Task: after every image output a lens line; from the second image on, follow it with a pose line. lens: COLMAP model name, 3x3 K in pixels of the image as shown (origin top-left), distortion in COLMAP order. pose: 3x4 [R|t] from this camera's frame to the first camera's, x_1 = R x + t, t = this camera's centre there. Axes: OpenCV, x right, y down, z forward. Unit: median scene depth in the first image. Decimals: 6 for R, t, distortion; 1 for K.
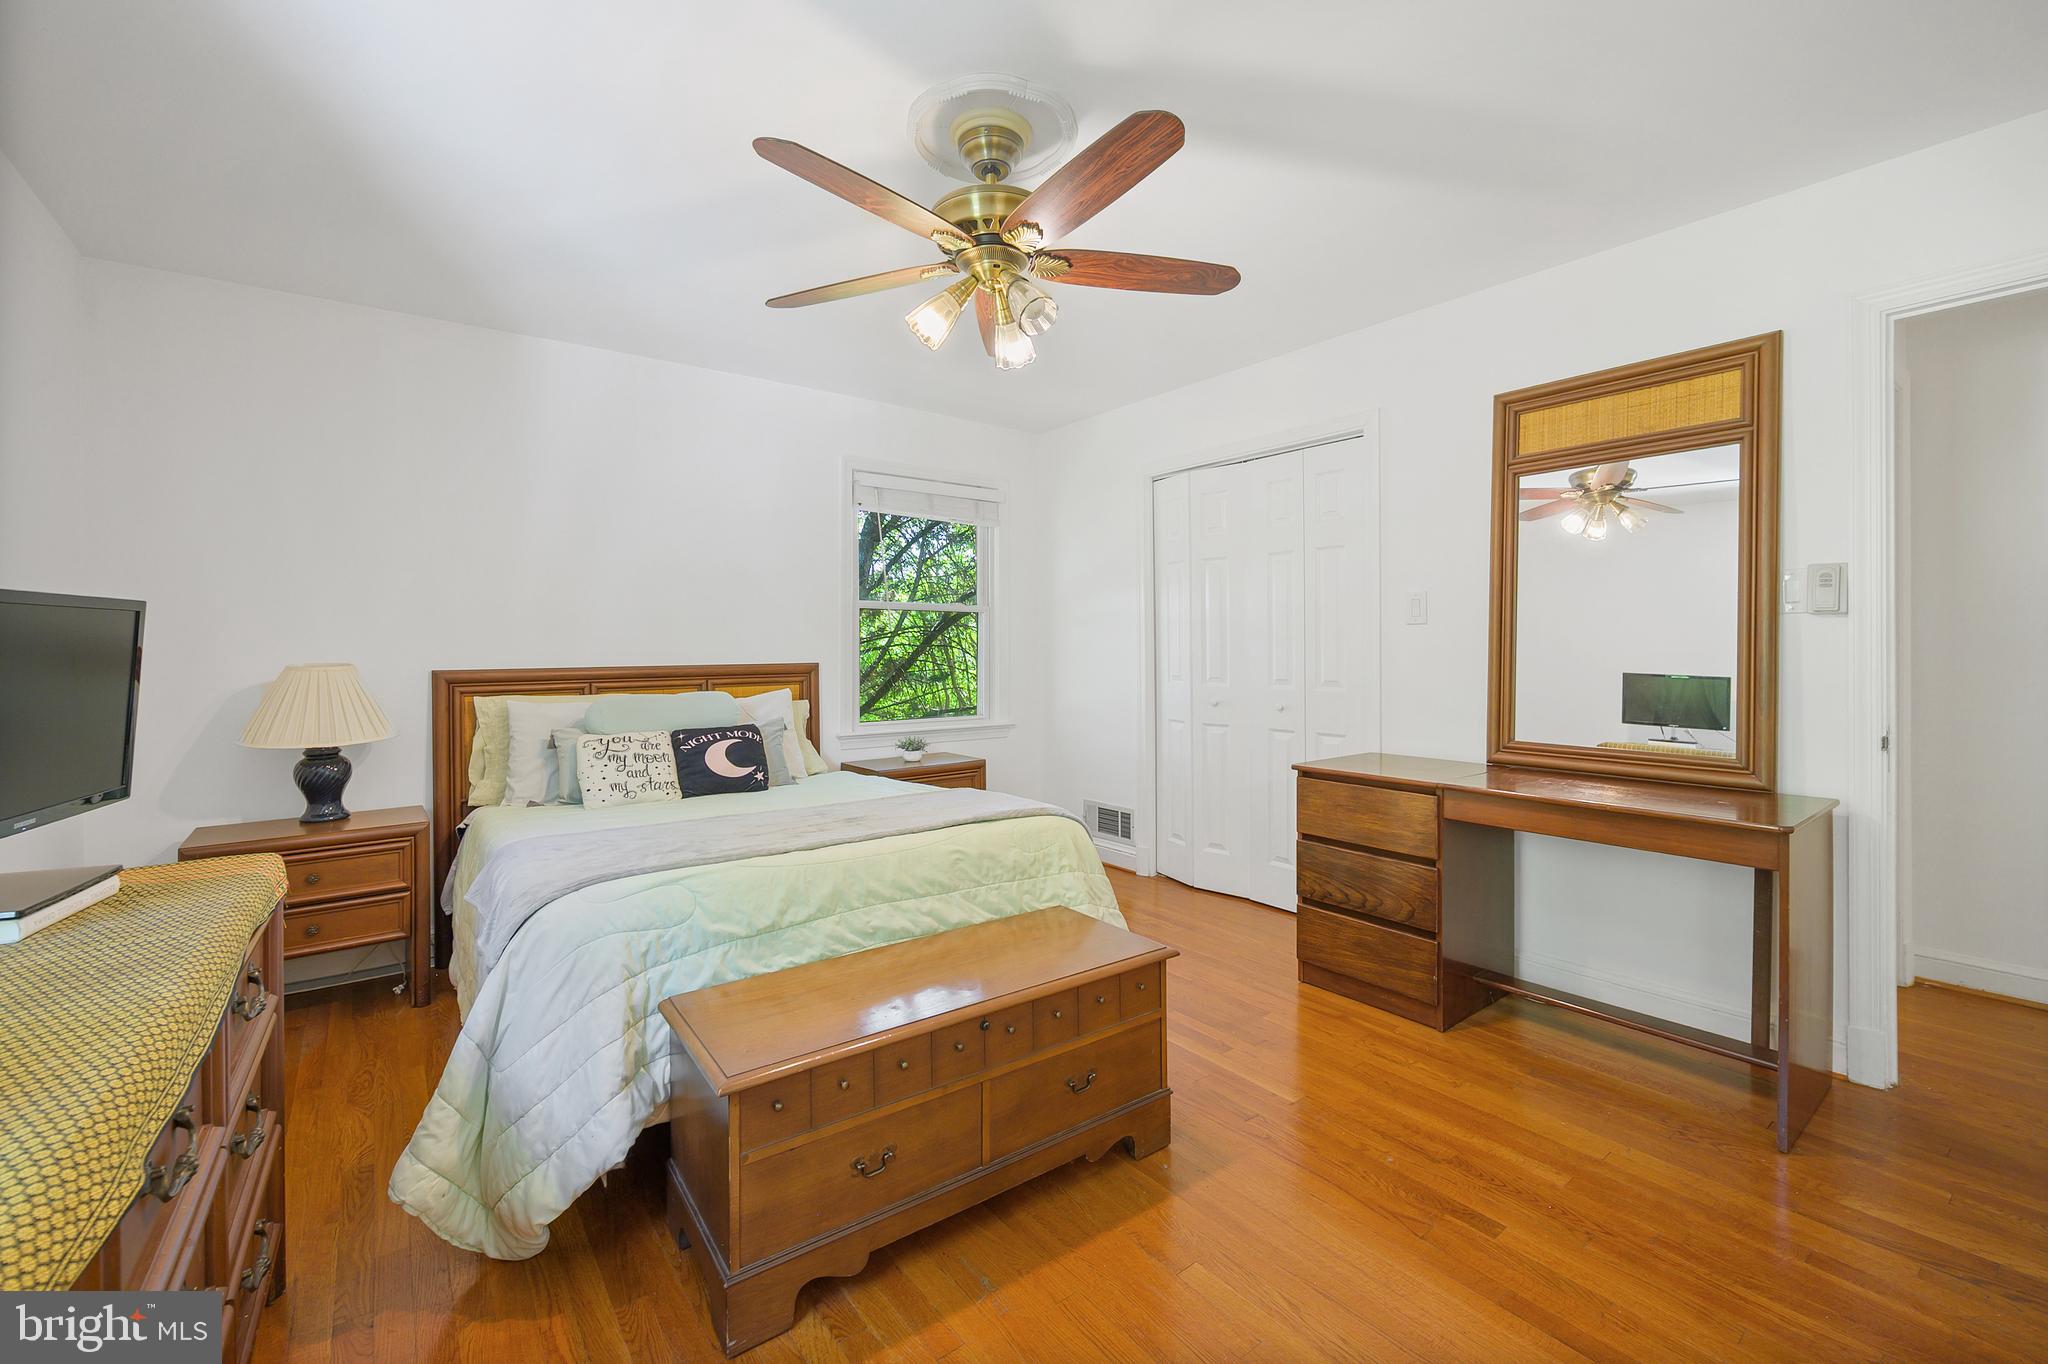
lens RADIAL K [[852.5, 0, 1024.8], [0, 852.5, 642.1], [0, 0, 1]] dist [-0.000312, -0.000060]
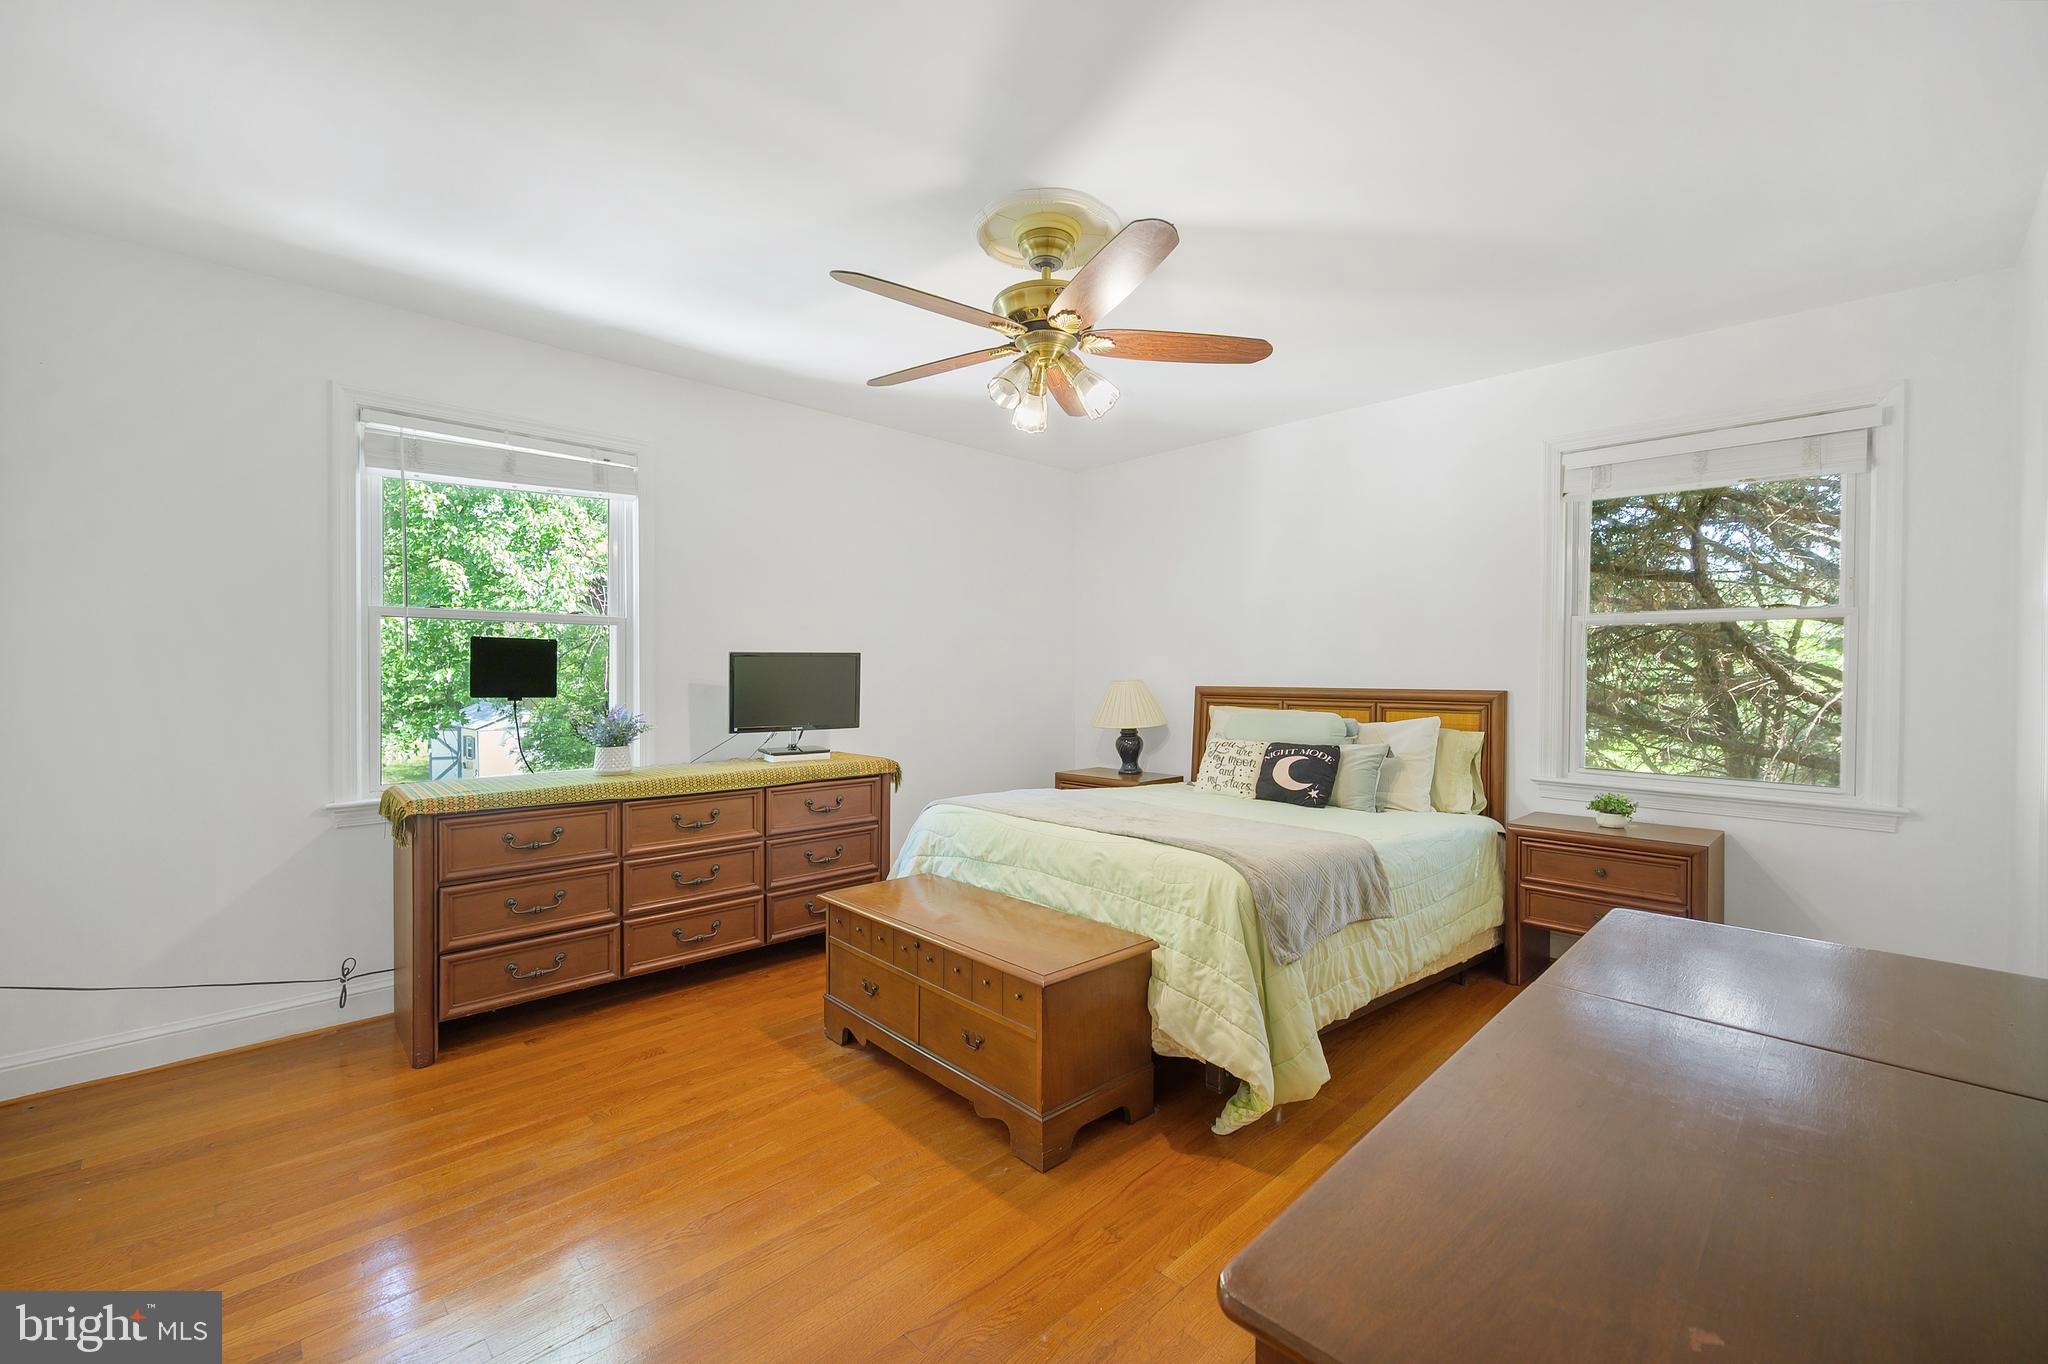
lens RADIAL K [[843.9, 0, 1016.3], [0, 843.9, 672.7], [0, 0, 1]] dist [-0.001042, -0.000069]
pose [[0.125954, 0.010860, -0.991977, 0.765474], [0.001161, 0.999938, 0.011095, -0.005662], [0.992035, -0.002549, 0.125933, 0.566390]]
